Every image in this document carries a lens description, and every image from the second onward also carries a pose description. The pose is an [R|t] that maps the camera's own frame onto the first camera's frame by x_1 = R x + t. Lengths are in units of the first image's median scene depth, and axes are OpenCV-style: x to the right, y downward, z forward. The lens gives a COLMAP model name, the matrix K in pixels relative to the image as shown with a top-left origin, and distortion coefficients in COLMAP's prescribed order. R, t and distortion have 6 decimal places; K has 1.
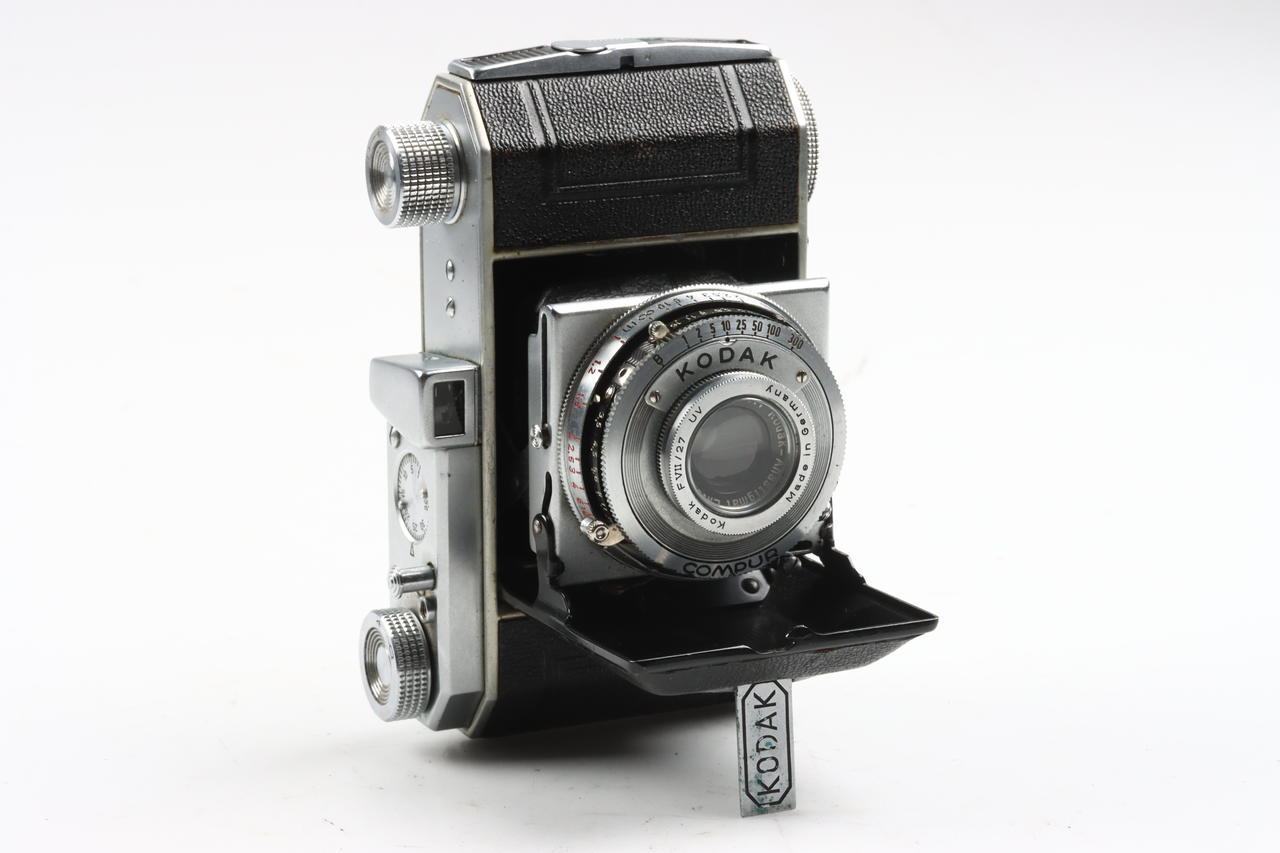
lens RADIAL K [[3640.4, 0, 640.7], [0, 3640.4, 427.9], [0, 0, 1]] dist [0.032705, 0.000000]
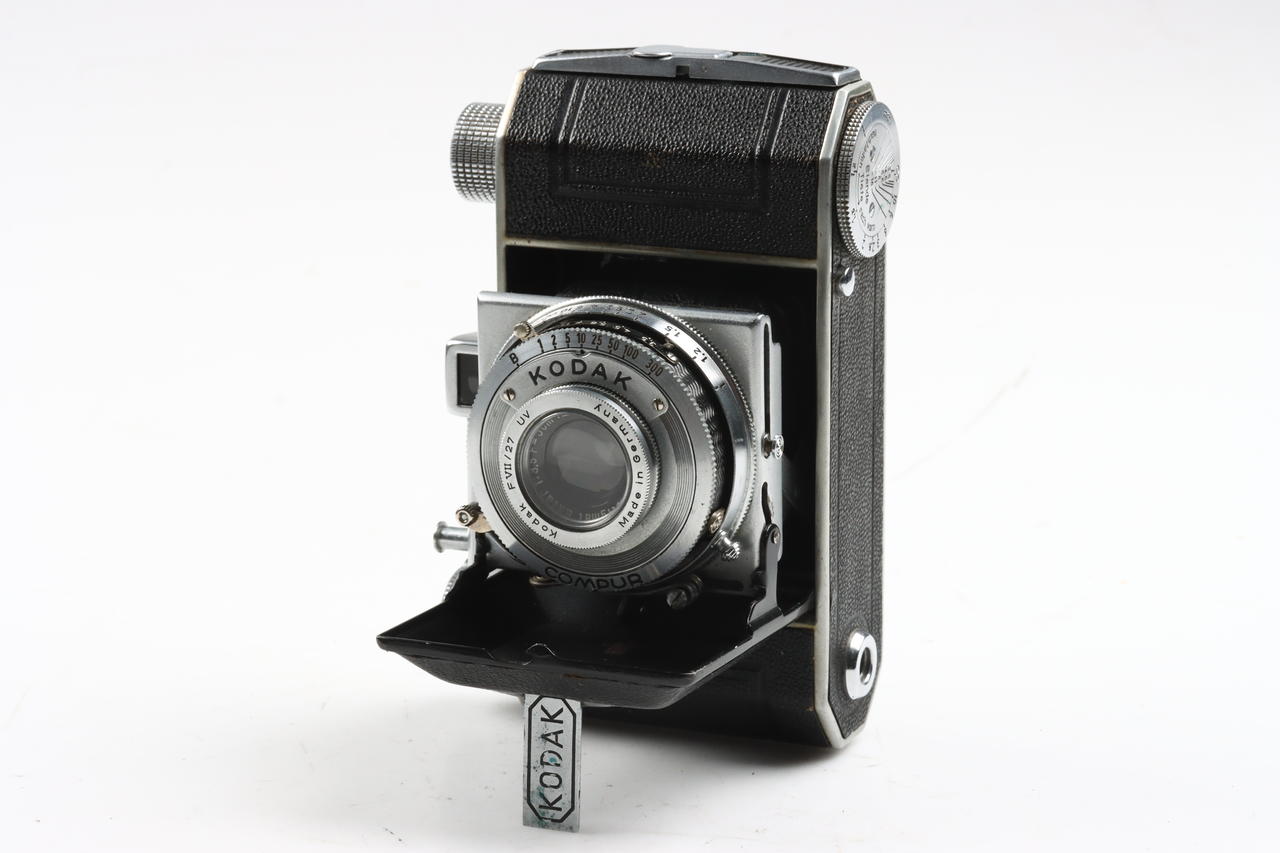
lens RADIAL K [[3640.4, 0, 640.7], [0, 3640.4, 425.2], [0, 0, 1]] dist [0.032705, 0.000000]
pose [[0.689676, 0.178460, -0.701782, 0.733017], [-0.176279, 0.981377, 0.076322, -0.082955], [0.702333, 0.071072, 0.708291, 0.306268]]
